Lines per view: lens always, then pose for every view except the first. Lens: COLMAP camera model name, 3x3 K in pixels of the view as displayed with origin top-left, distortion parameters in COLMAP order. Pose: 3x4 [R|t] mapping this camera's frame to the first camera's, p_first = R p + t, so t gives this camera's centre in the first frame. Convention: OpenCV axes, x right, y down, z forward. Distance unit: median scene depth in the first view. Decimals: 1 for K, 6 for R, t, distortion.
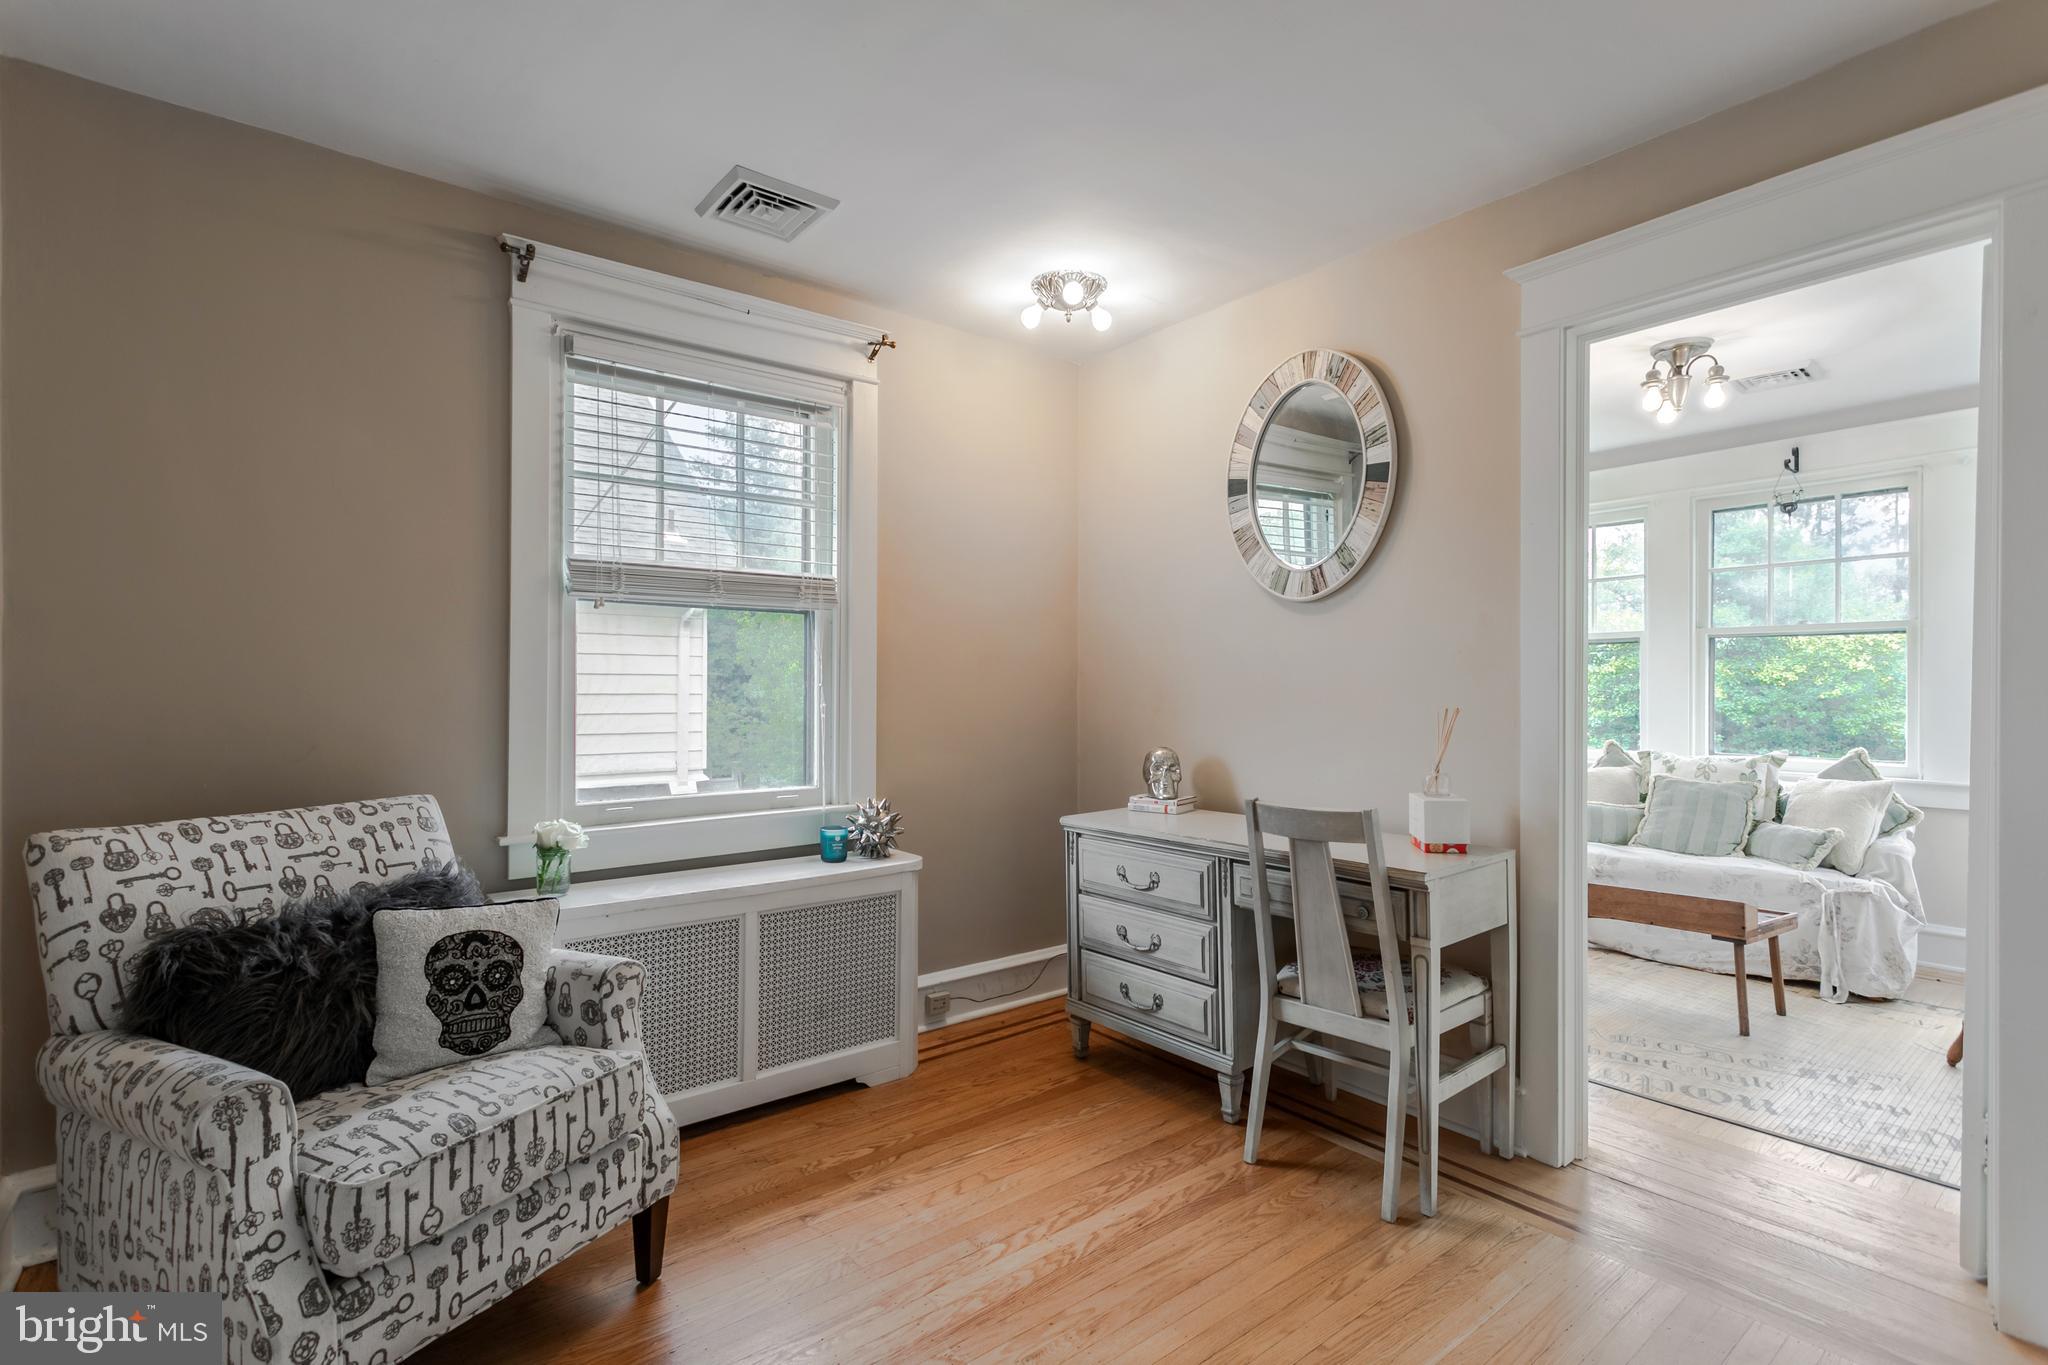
lens RADIAL K [[997.9, 0, 1028.9], [0, 997.9, 690.3], [0, 0, 1]] dist [0.001862, 0.001742]
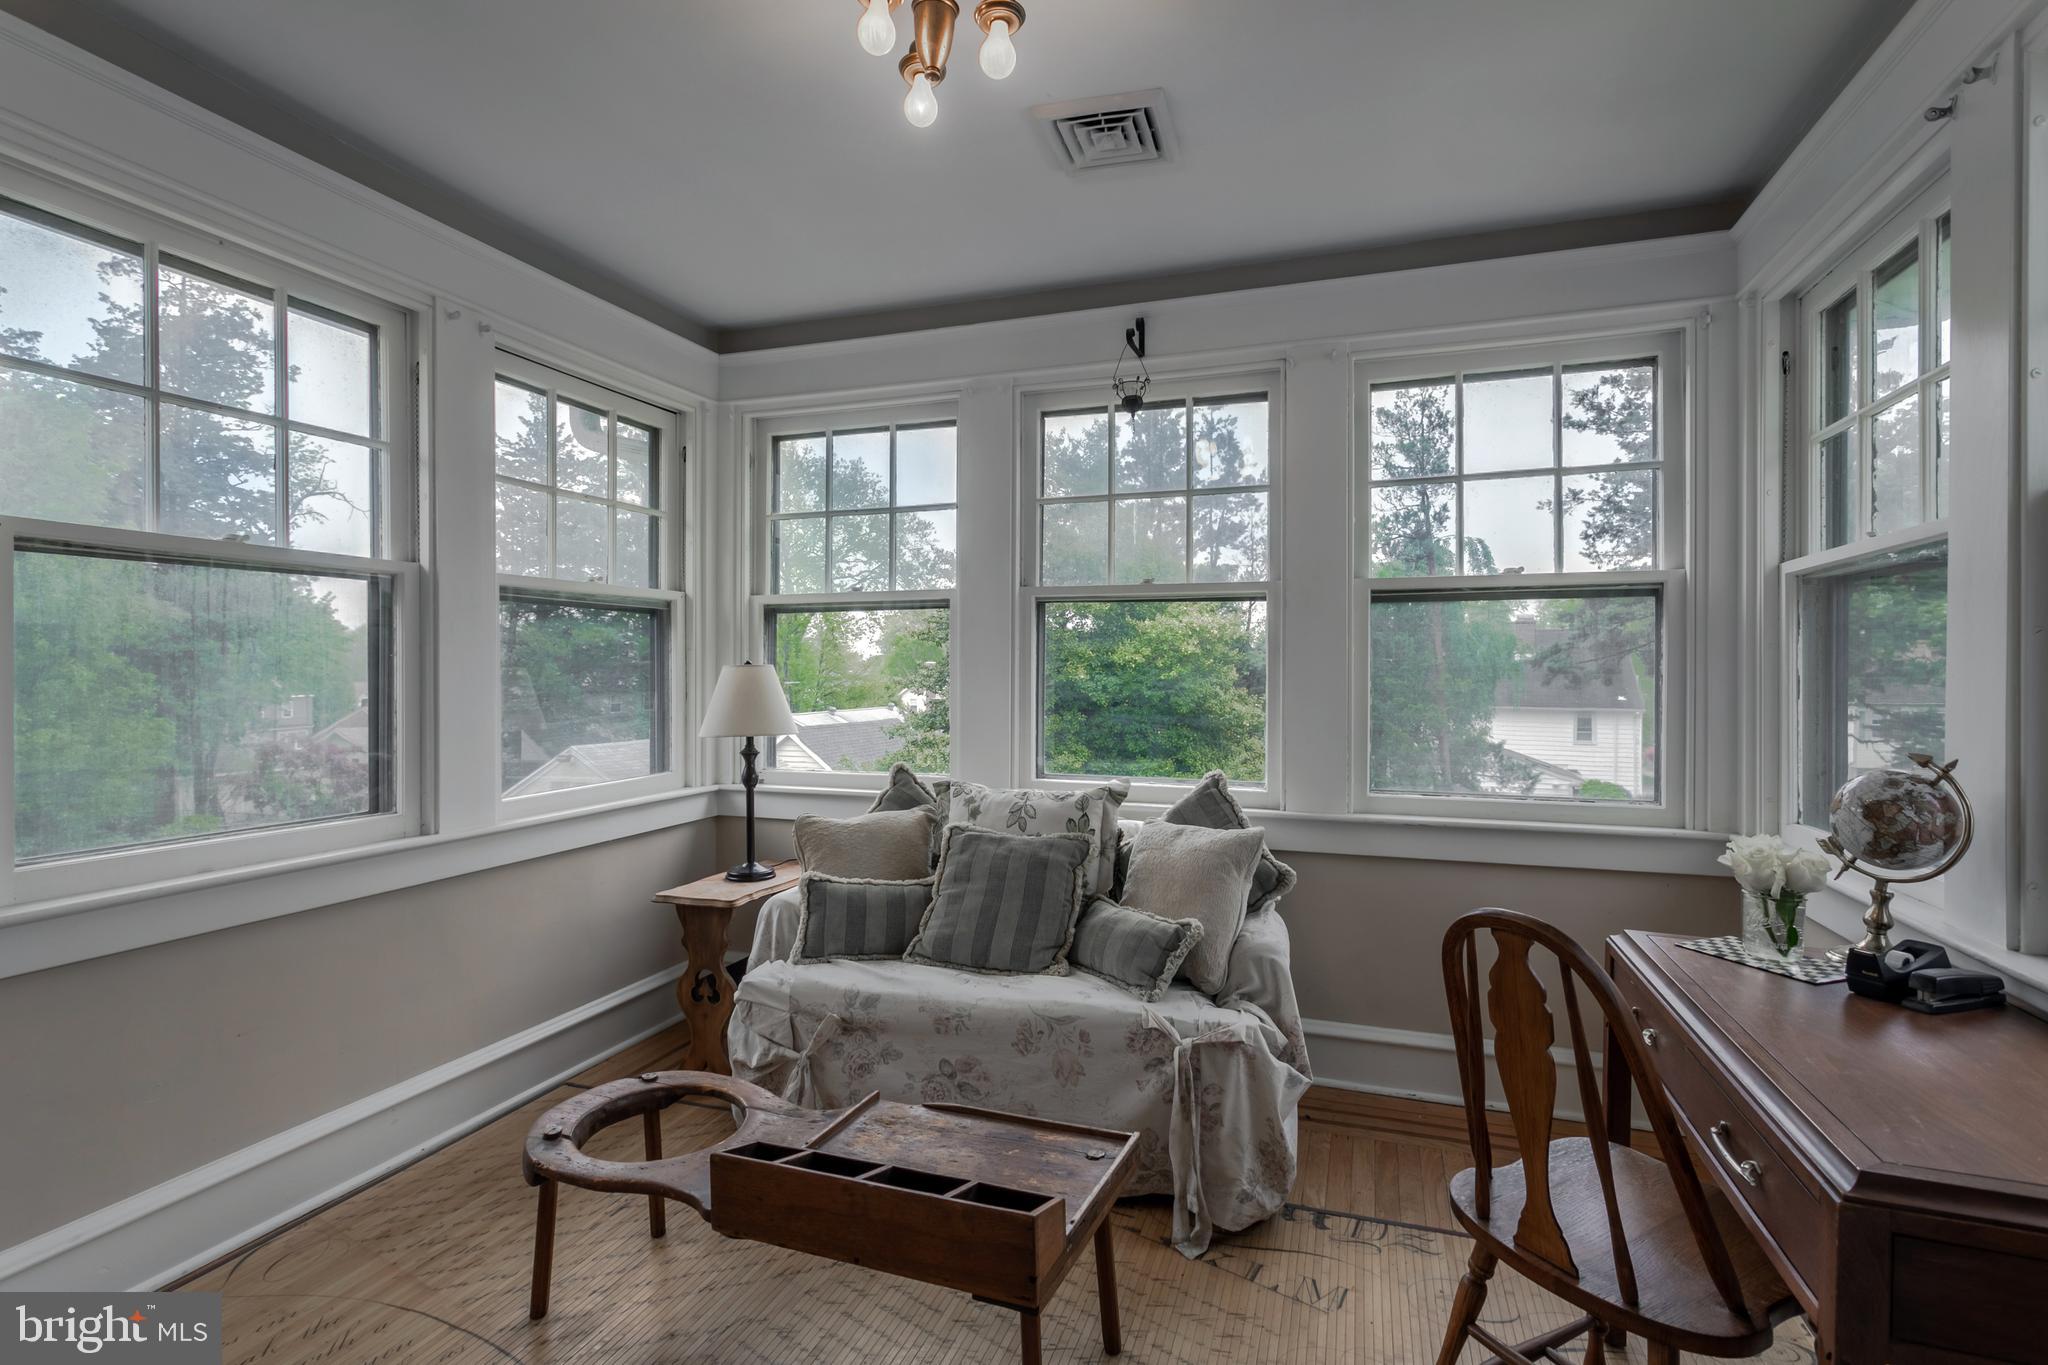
lens RADIAL K [[997.9, 0, 1024.3], [0, 997.9, 674.3], [0, 0, 1]] dist [0.001862, 0.001742]
pose [[0.859940, -0.001090, 0.510395, 0.394676], [-0.001919, 0.999984, 0.005369, -0.009261], [-0.510392, -0.005596, 0.859924, 0.510507]]
